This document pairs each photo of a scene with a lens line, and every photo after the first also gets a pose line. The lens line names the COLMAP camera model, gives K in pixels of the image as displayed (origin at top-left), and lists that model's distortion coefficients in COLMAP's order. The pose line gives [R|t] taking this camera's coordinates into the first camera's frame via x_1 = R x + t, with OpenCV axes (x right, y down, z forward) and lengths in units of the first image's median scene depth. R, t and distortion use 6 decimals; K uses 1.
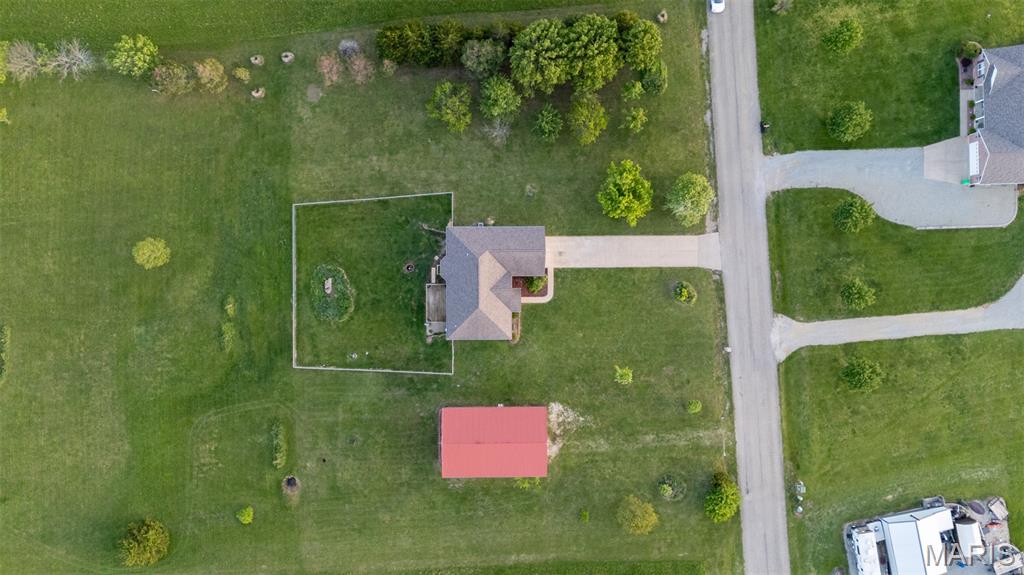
lens RADIAL K [[750.1, 0, 543.6], [0, 750.1, 260.0], [0, 0, 1]] dist [0.075224, -0.077837]
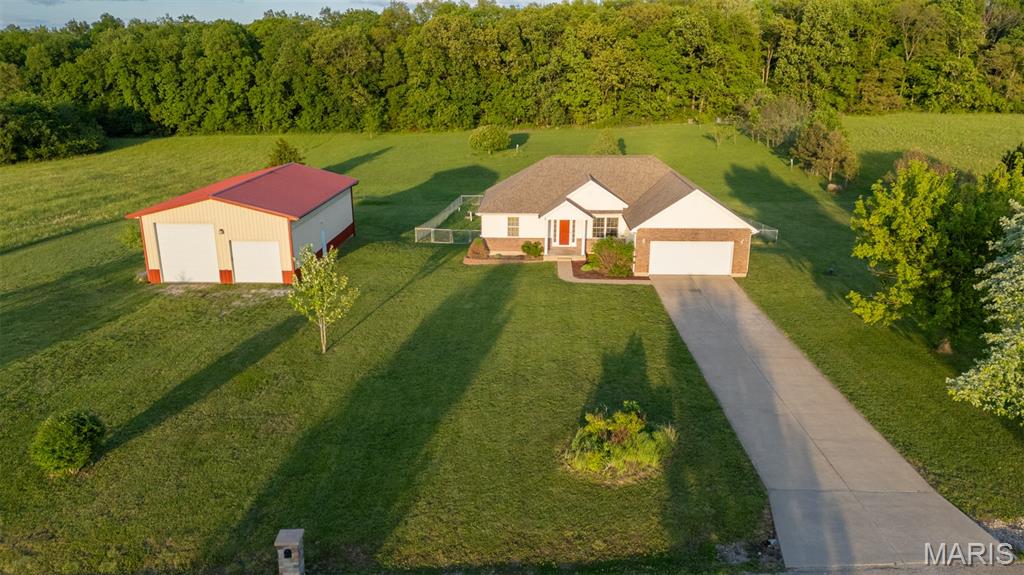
lens RADIAL K [[750.1, 0, 510.4], [0, 750.1, 287.9], [0, 0, 1]] dist [0.075224, -0.077837]
pose [[-0.039438, 0.261721, -0.964338, 0.378477], [-0.999199, -0.016825, 0.036298, 0.067783], [-0.006725, 0.964997, 0.262175, 0.896922]]
